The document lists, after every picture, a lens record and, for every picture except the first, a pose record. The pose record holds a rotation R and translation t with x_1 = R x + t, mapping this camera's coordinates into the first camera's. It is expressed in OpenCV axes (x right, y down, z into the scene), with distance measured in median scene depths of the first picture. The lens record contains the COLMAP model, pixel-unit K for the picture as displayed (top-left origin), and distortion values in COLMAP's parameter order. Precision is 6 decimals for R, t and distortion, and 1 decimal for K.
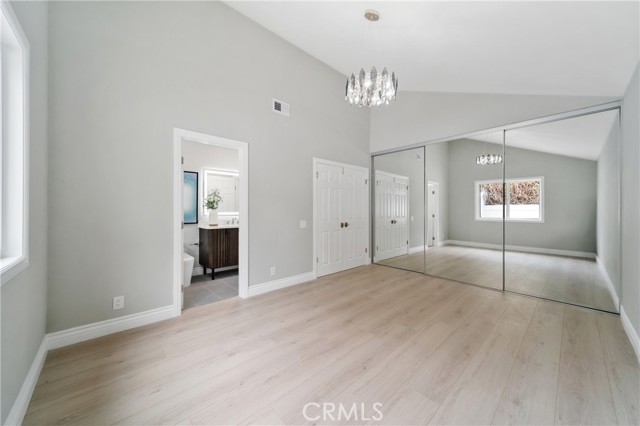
lens RADIAL K [[230.9, 0, 319.2], [0, 230.9, 210.4], [0, 0, 1]] dist [-0.001076, -0.001029]
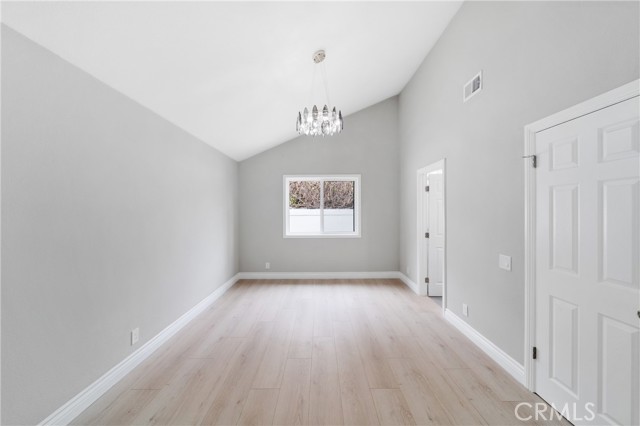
lens RADIAL K [[230.9, 0, 319.6], [0, 230.9, 212.0], [0, 0, 1]] dist [-0.001076, -0.001029]
pose [[-0.678260, 0.002746, -0.734817, 0.940162], [-0.001324, 0.999987, 0.004959, -0.092953], [0.734821, 0.004337, -0.678247, 1.574495]]
